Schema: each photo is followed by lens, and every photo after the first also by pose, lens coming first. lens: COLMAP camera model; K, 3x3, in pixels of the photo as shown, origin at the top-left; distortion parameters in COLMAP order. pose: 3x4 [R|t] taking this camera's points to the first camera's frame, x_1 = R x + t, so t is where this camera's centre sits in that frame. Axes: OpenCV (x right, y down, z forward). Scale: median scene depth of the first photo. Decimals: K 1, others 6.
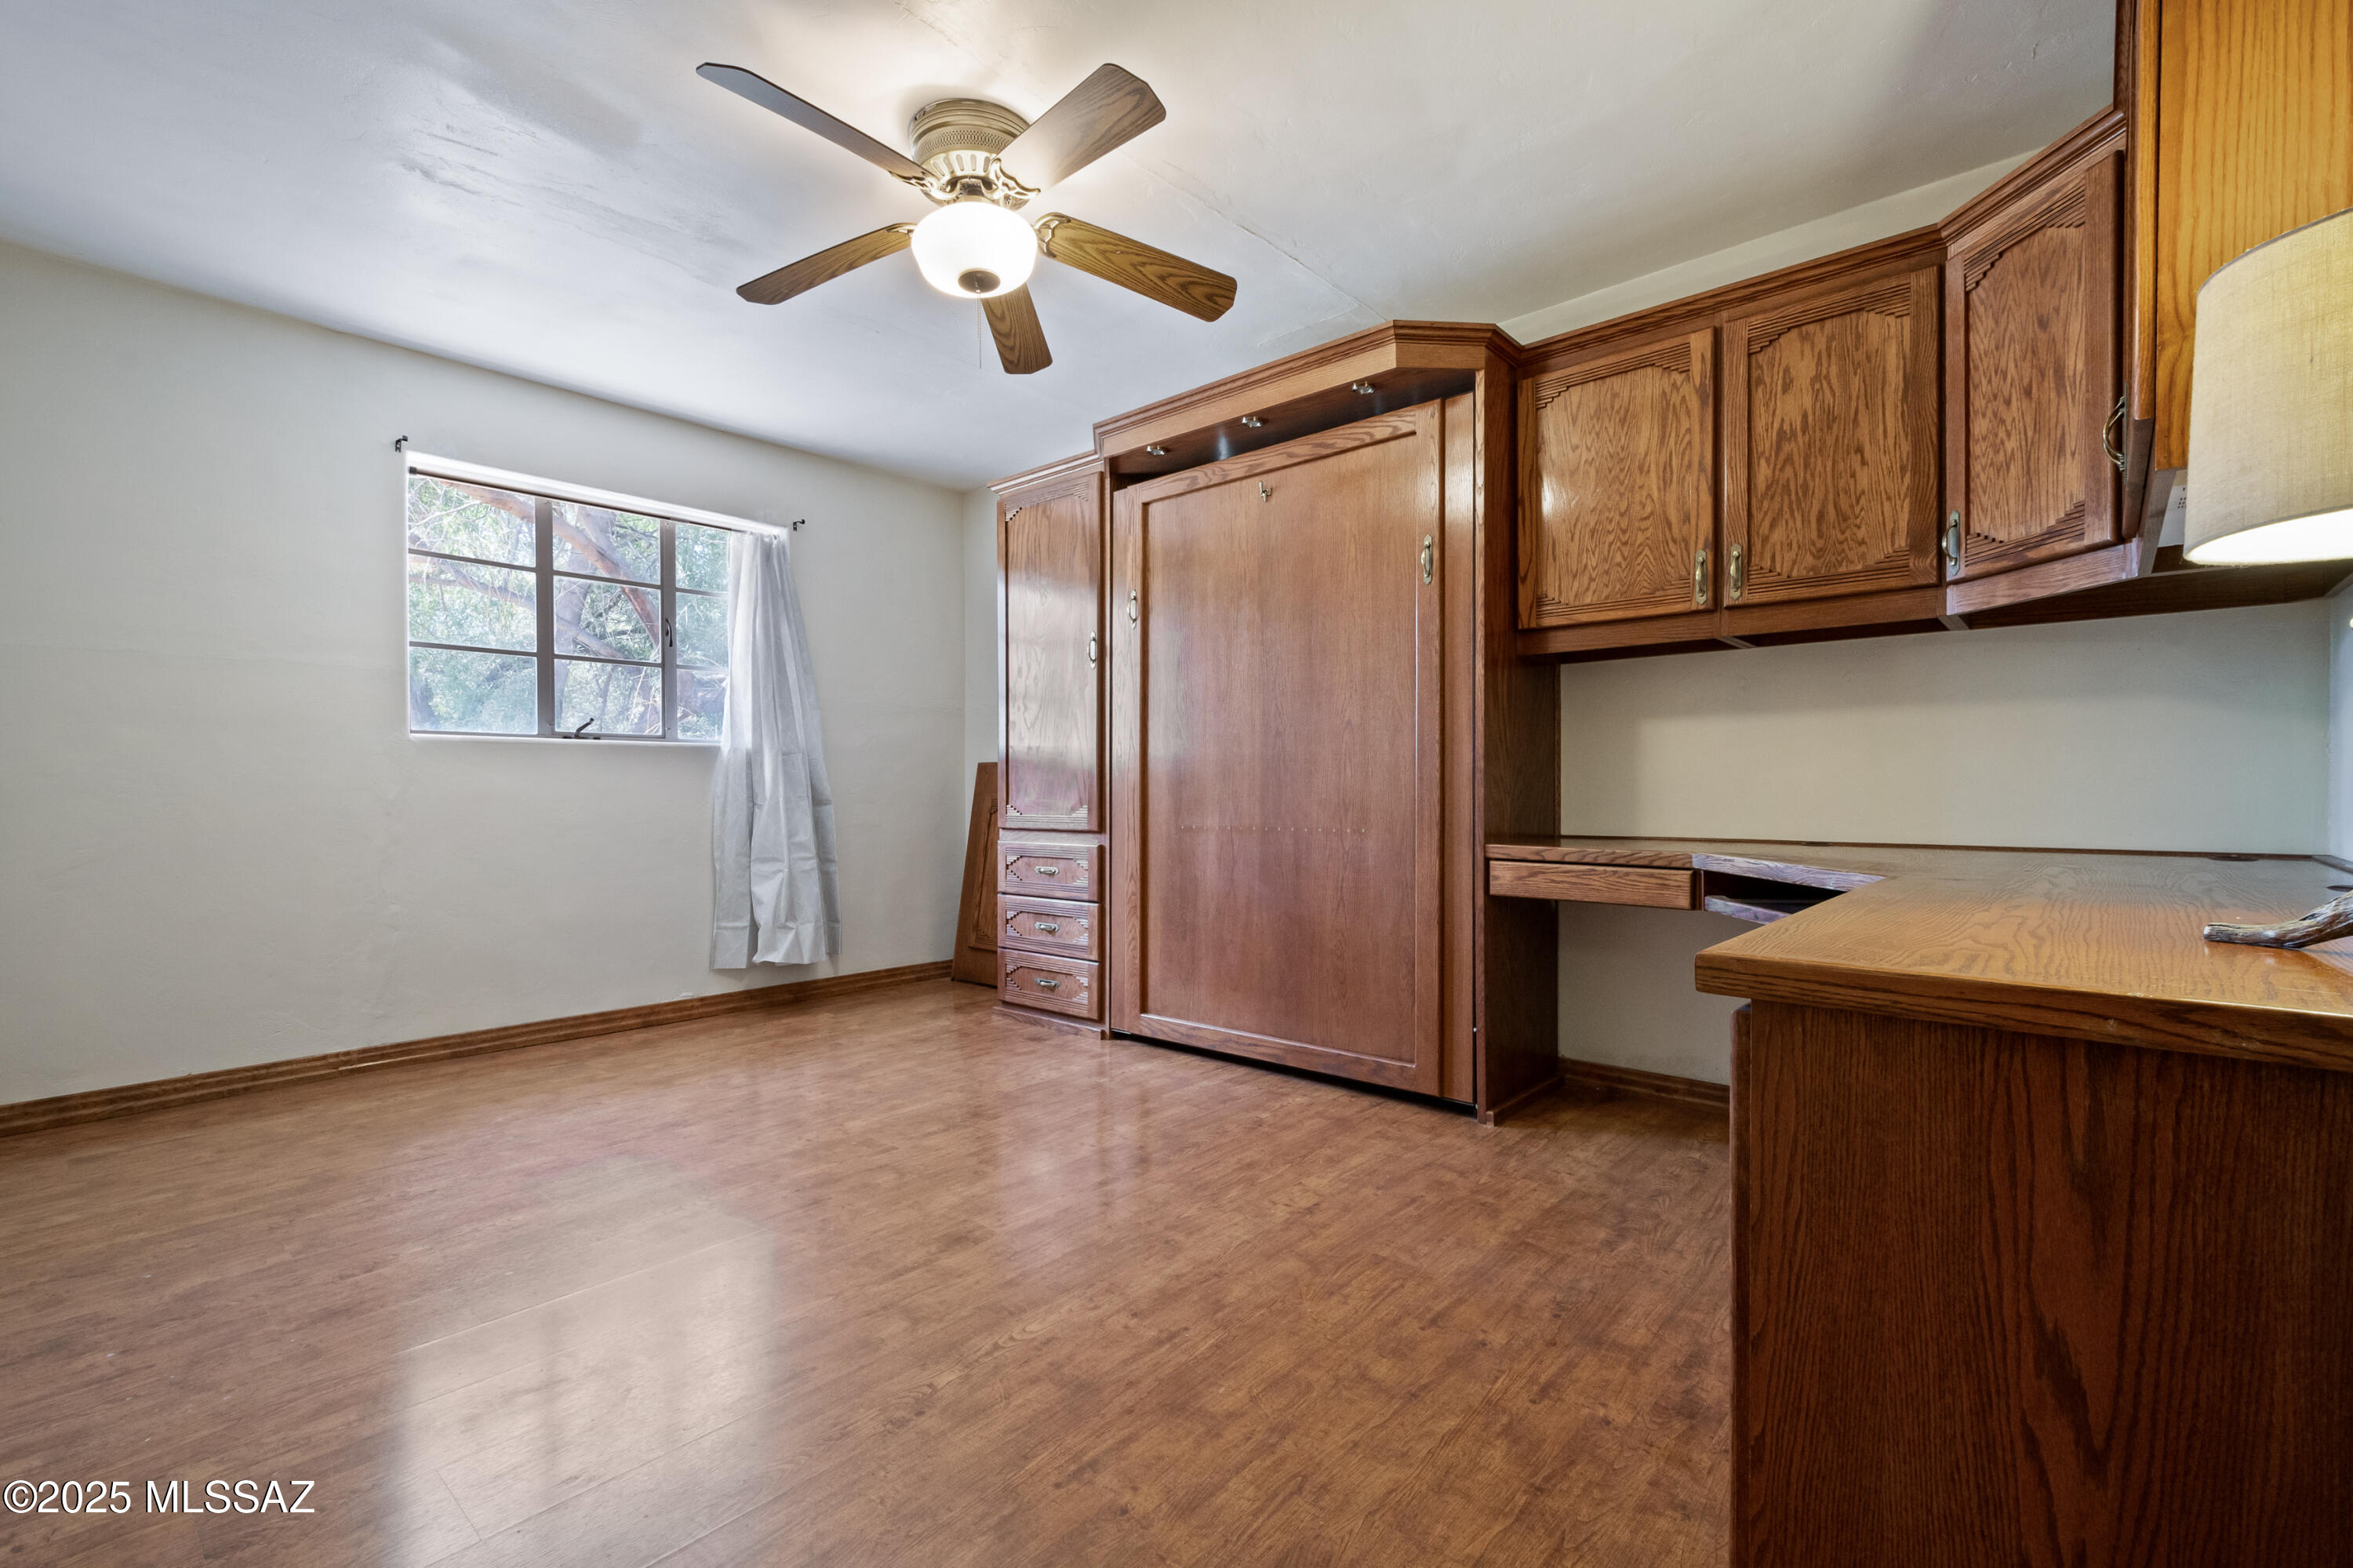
lens RADIAL K [[1044.2, 0, 1177.4], [0, 1044.2, 798.5], [0, 0, 1]] dist [0.009332, -0.002930]
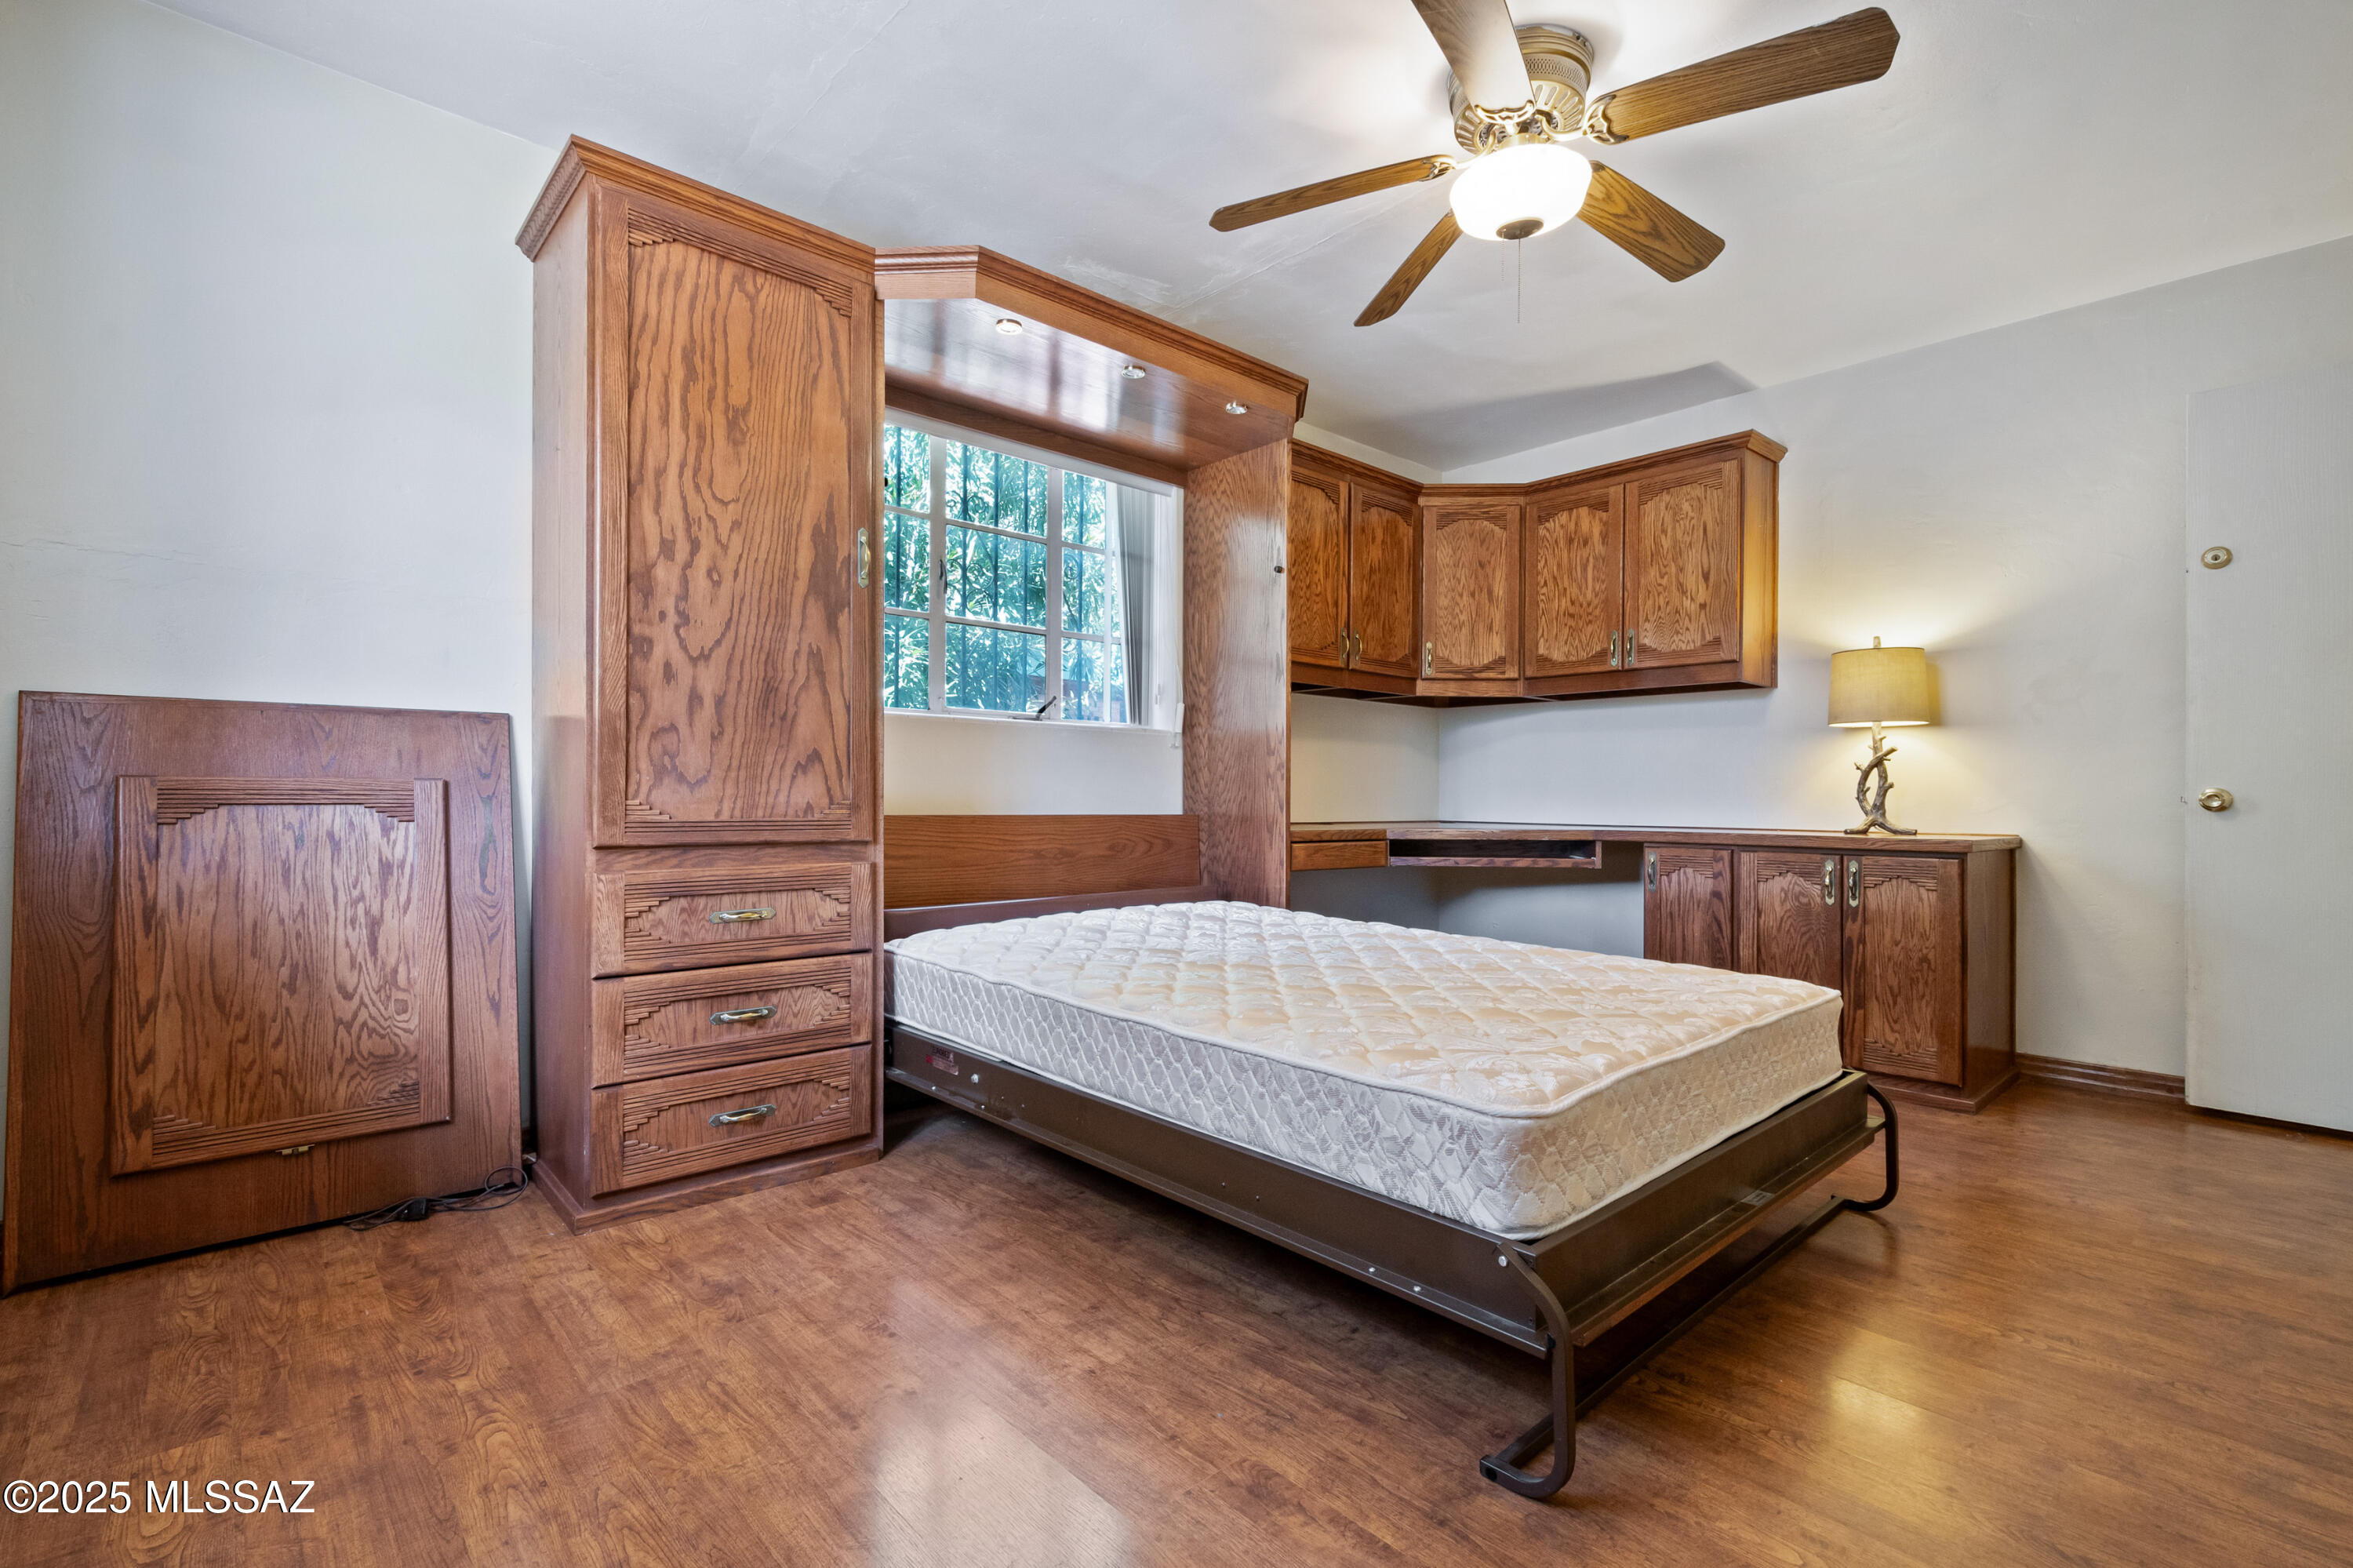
lens RADIAL K [[1044.2, 0, 1175.6], [0, 1044.2, 791.1], [0, 0, 1]] dist [0.009332, -0.002930]
pose [[0.113037, 0.008167, 0.993557, -1.123460], [-0.000637, 0.999967, -0.008147, 0.009933], [-0.993591, 0.000288, 0.113039, 1.188447]]
